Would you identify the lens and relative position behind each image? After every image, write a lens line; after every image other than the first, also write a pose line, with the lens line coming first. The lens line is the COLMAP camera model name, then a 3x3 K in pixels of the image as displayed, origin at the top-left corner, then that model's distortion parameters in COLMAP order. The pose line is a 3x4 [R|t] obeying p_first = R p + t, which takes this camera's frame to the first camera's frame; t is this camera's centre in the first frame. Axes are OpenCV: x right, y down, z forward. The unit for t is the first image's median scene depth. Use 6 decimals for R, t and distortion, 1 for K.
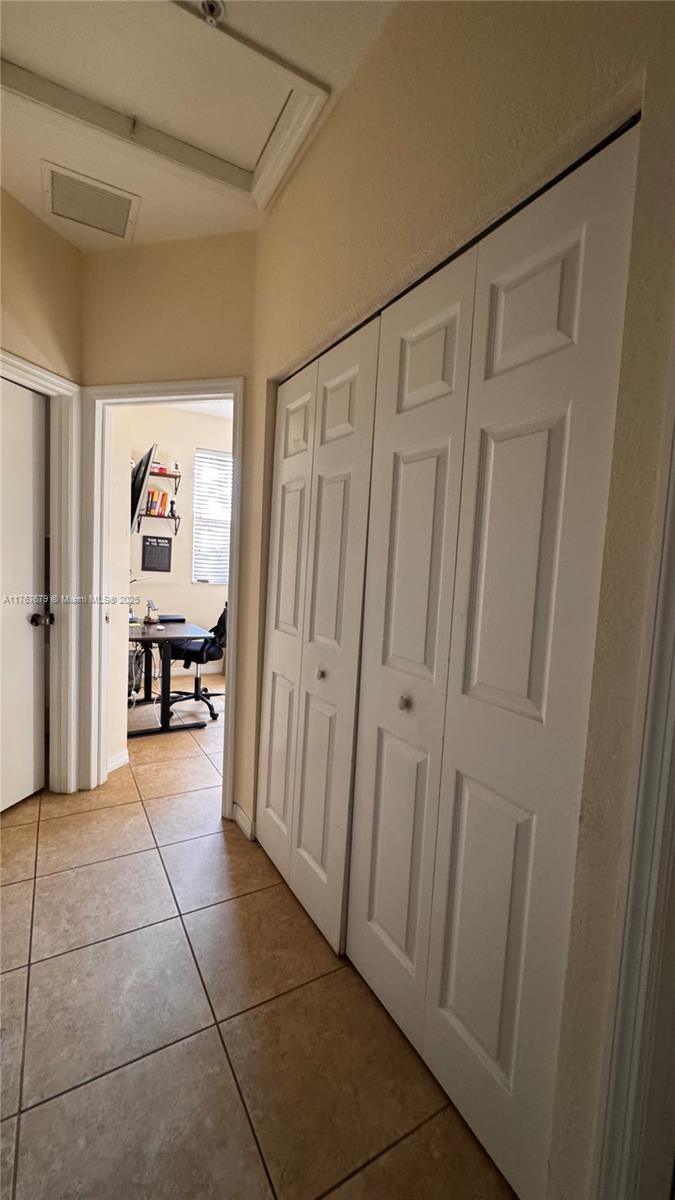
lens RADIAL K [[480.1, 0, 335.7], [0, 480.1, 597.1], [0, 0, 1]] dist [-0.002210, 0.000961]
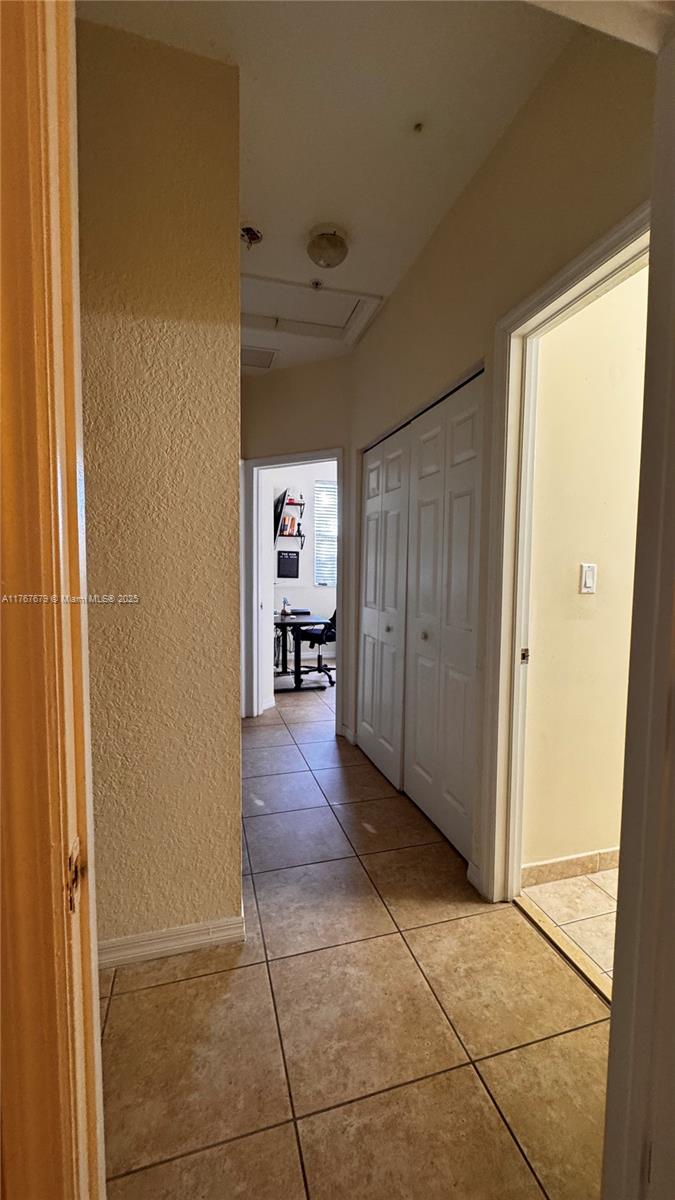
lens RADIAL K [[480.1, 0, 338.4], [0, 480.1, 600.2], [0, 0, 1]] dist [-0.002210, 0.000961]
pose [[0.970134, -0.022750, -0.241501, 0.097646], [0.020262, 0.999713, -0.012781, 0.035753], [0.241722, 0.007506, 0.970317, -0.314787]]
